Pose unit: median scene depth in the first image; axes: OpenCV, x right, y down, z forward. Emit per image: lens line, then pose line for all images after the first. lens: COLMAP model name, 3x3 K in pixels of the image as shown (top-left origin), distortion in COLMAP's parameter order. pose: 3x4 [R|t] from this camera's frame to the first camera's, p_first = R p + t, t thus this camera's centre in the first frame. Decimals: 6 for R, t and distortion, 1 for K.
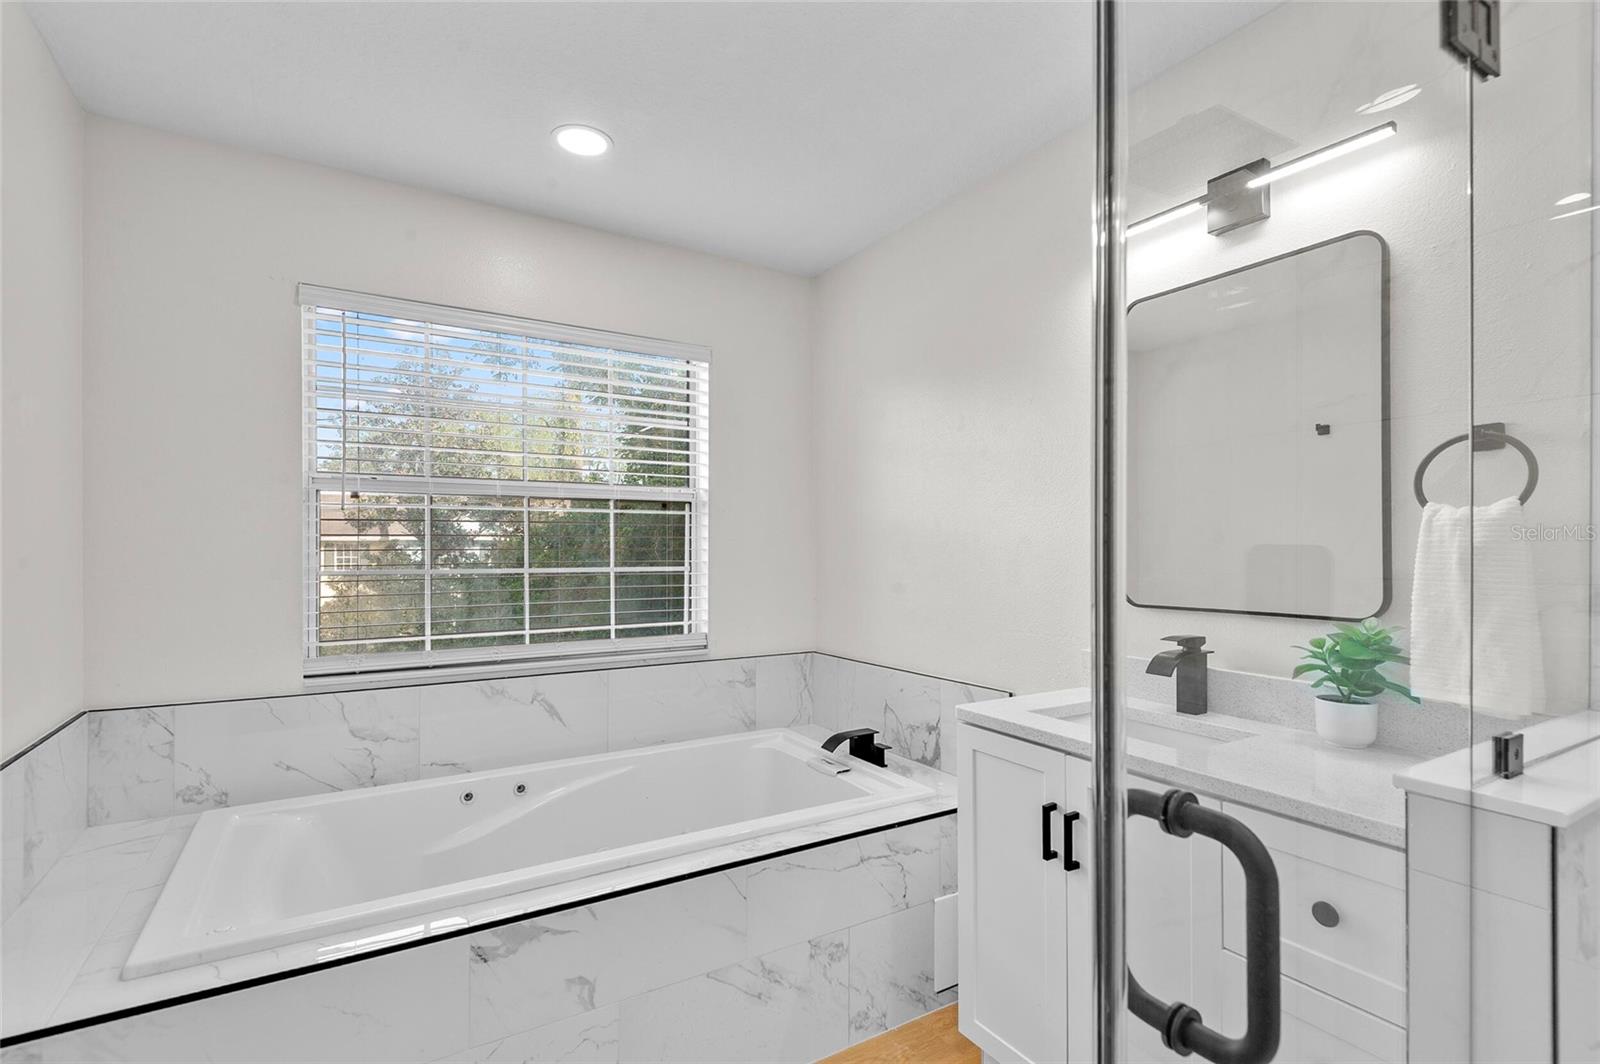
lens RADIAL K [[739.5, 0, 795.7], [0, 739.5, 541.0], [0, 0, 1]] dist [0.021988, -0.011993]
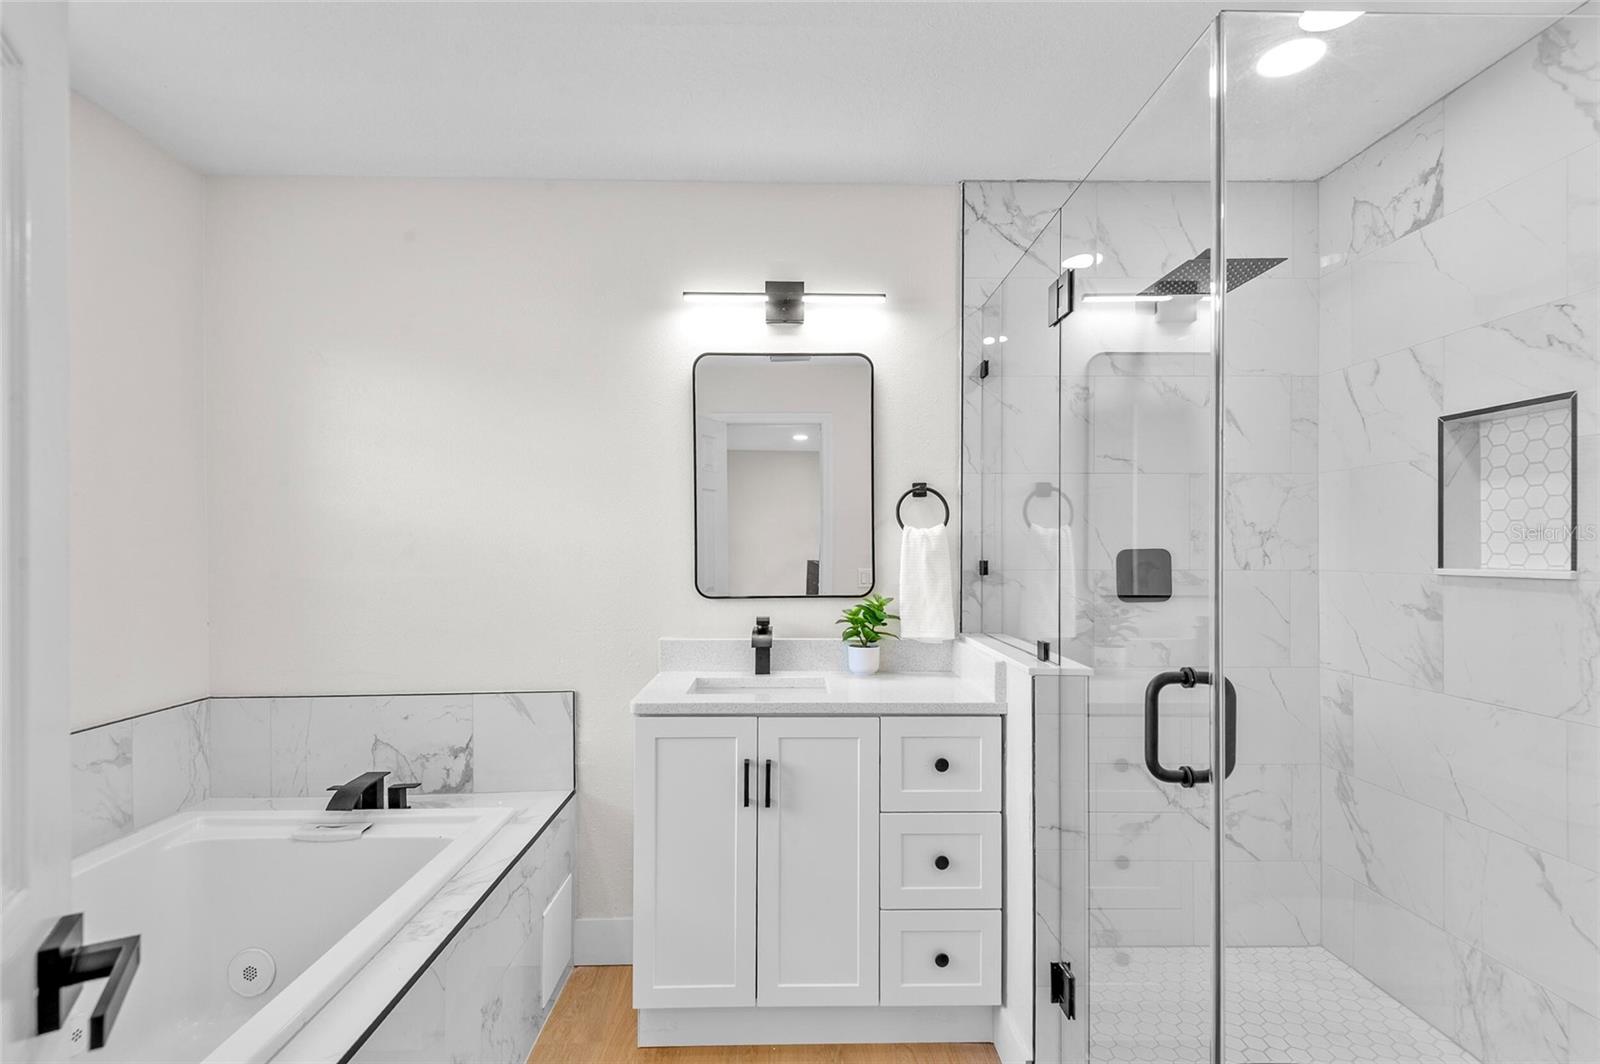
lens RADIAL K [[739.5, 0, 792.6], [0, 739.5, 544.6], [0, 0, 1]] dist [0.021988, -0.011993]
pose [[0.502926, 0.003185, 0.864323, -0.408823], [-0.006230, 0.999981, -0.000060, -0.002612], [-0.864307, -0.005354, 0.502936, 0.191943]]
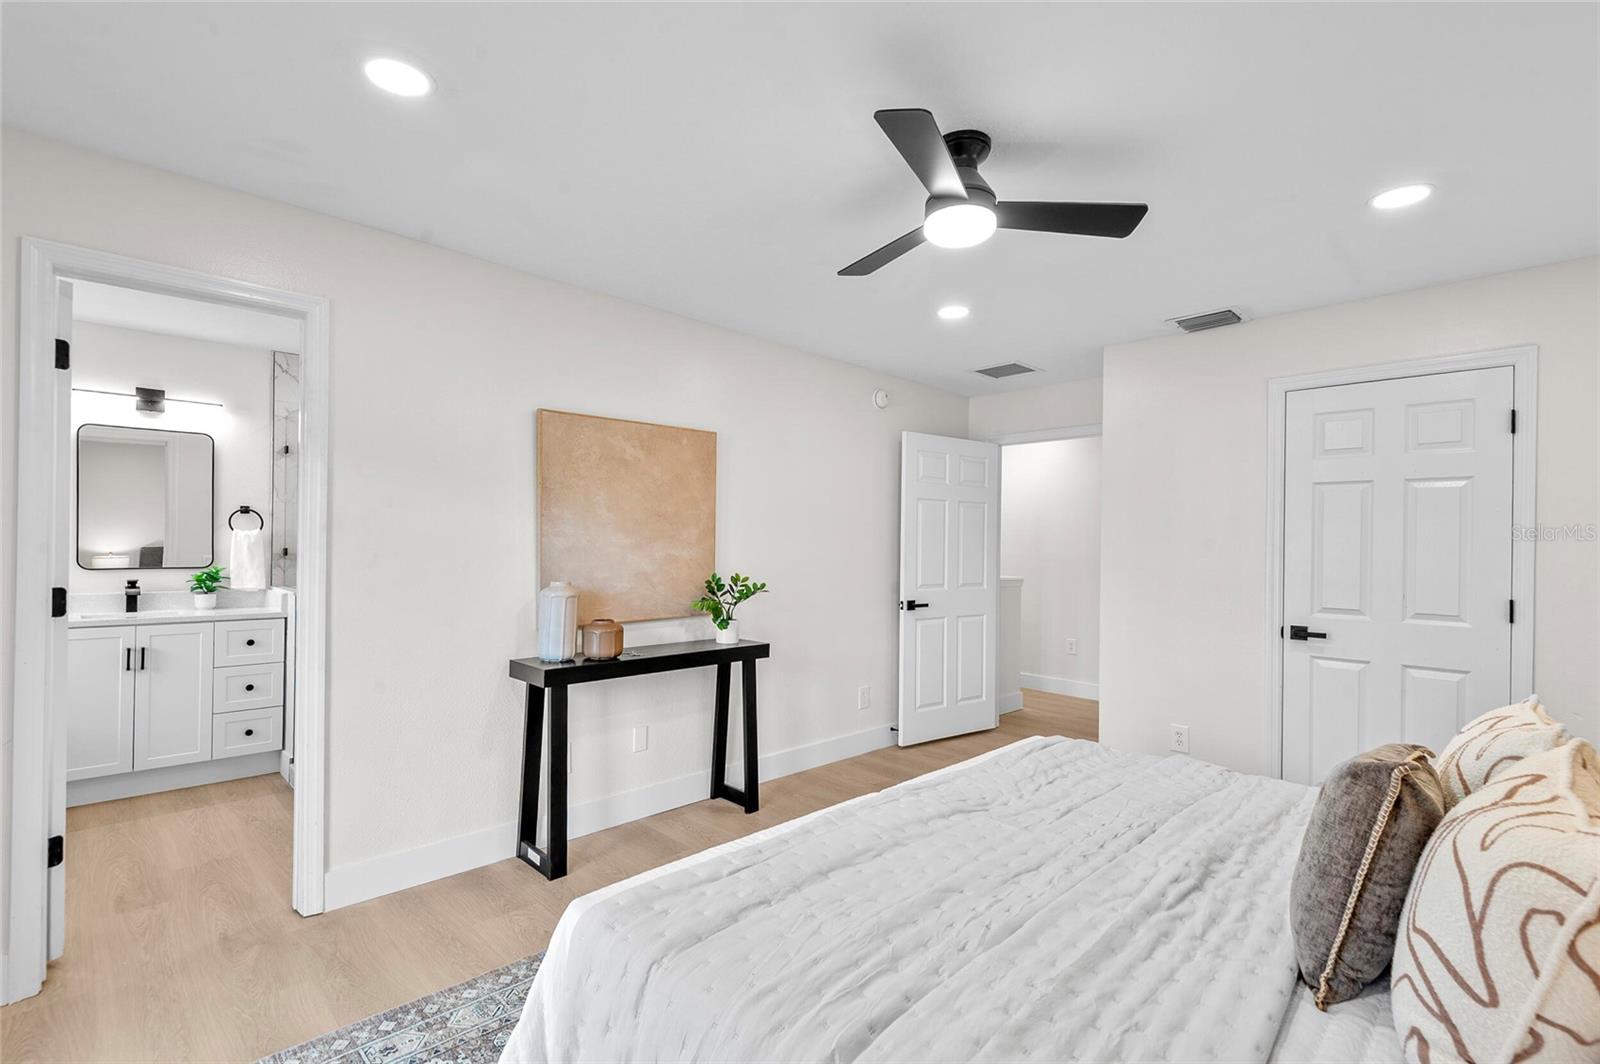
lens RADIAL K [[739.5, 0, 792.8], [0, 739.5, 548.0], [0, 0, 1]] dist [0.021988, -0.011993]
pose [[-0.226137, -0.009587, 0.974048, -1.520246], [-0.022010, 0.999747, 0.004730, -0.020040], [-0.973847, -0.020369, -0.226290, -0.335968]]
